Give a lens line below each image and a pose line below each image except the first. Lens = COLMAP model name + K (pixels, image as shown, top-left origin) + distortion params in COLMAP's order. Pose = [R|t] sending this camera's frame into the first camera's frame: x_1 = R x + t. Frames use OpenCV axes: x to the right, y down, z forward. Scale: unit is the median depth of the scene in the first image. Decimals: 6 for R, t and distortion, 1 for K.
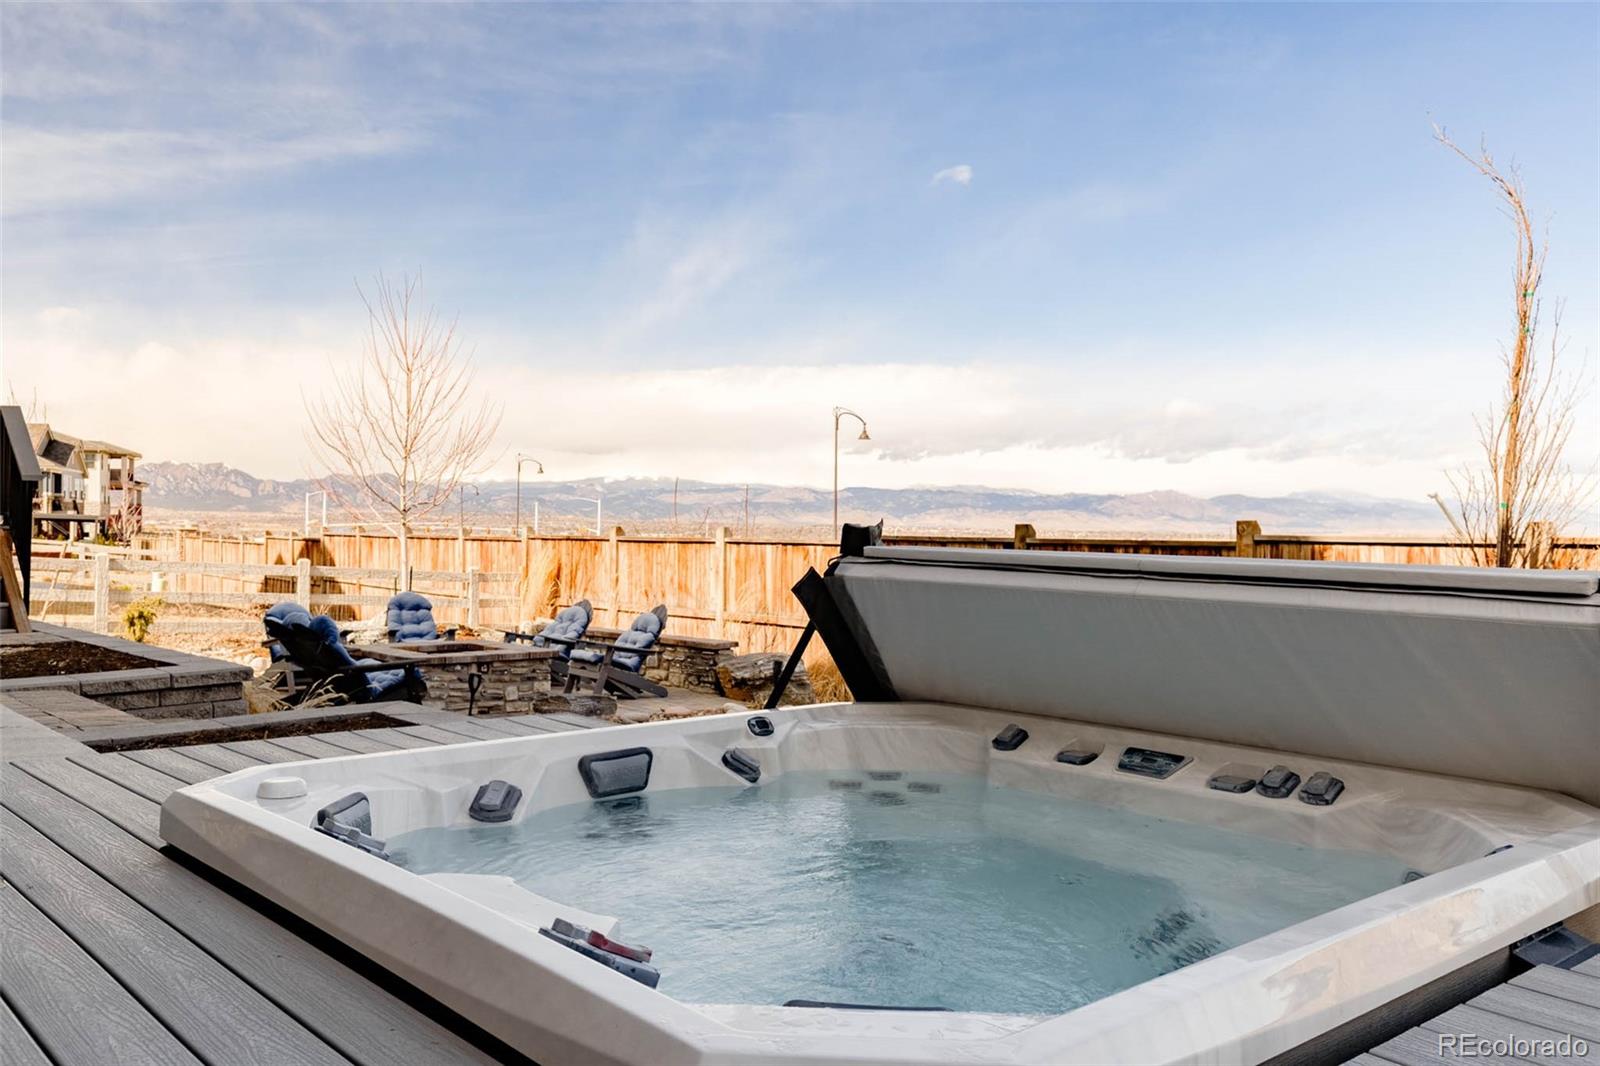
lens RADIAL K [[1356.5, 0, 800.0], [0, 1356.5, 533.0], [0, 0, 1]] dist [-0.016465, -0.007298]
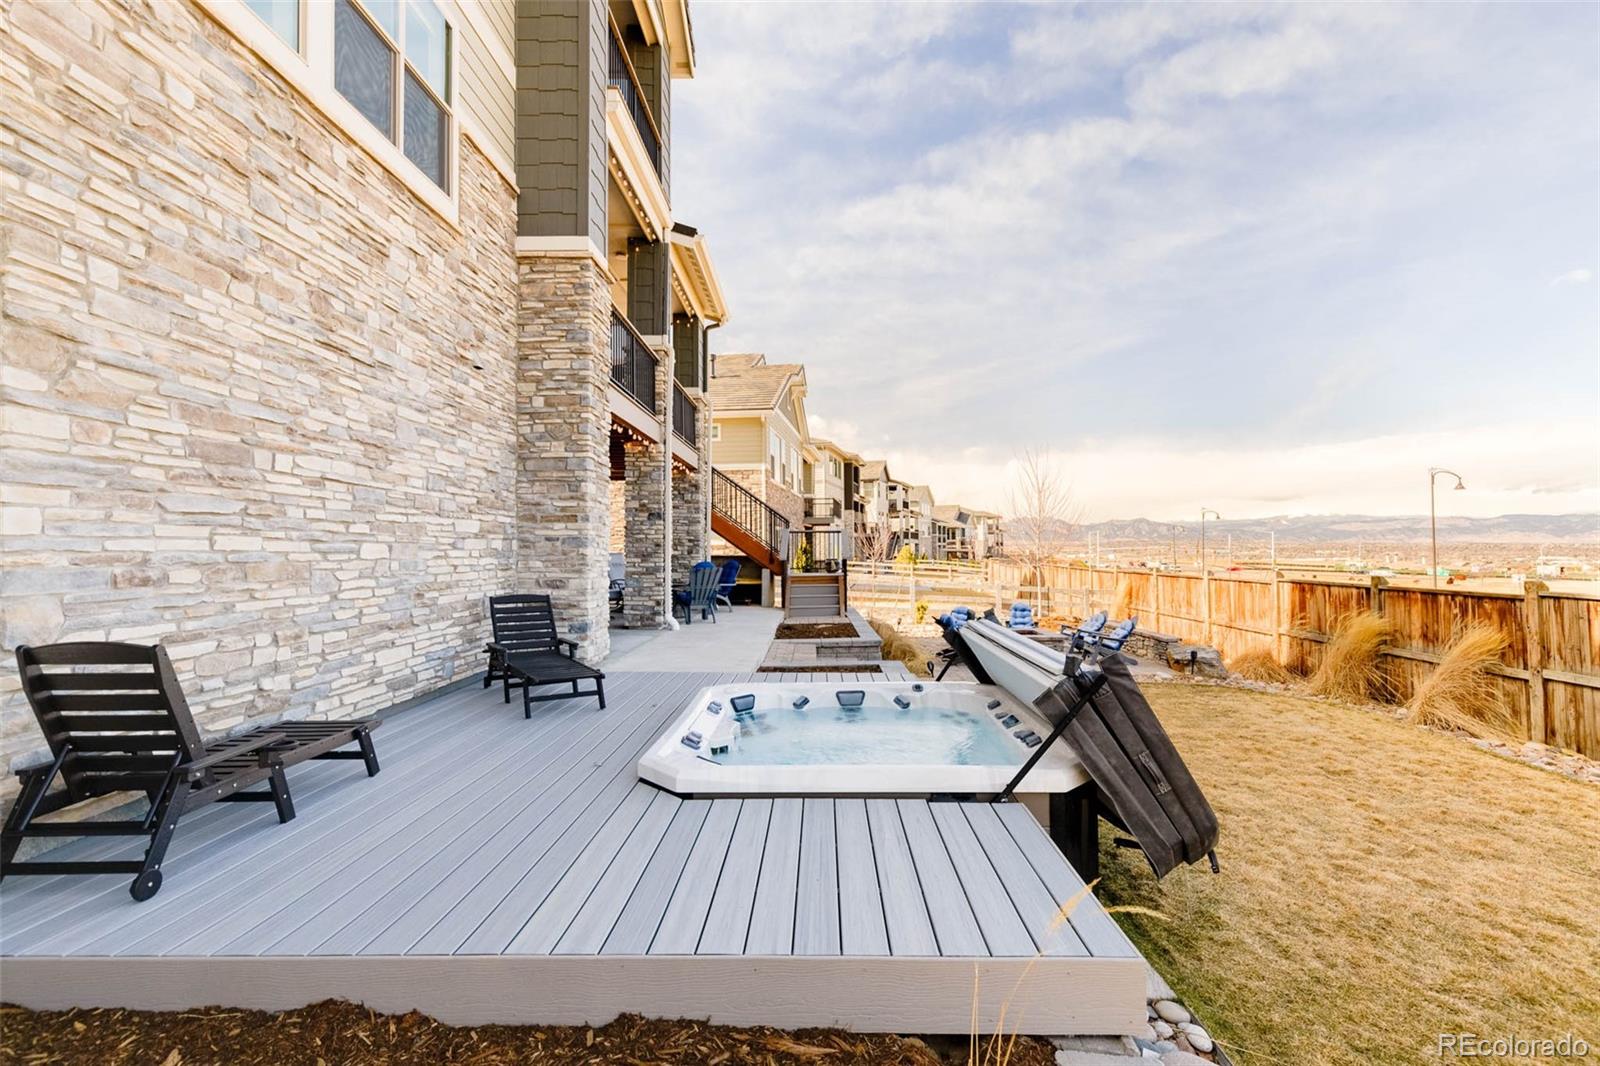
lens RADIAL K [[717.6, 0, 801.0], [0, 717.6, 525.2], [0, 0, 1]] dist [0.001152, 0.000276]
pose [[0.735412, -0.033942, -0.676769, 0.172724], [0.008843, 0.999140, -0.040500, -0.027144], [0.677562, 0.023799, 0.735080, -0.042805]]
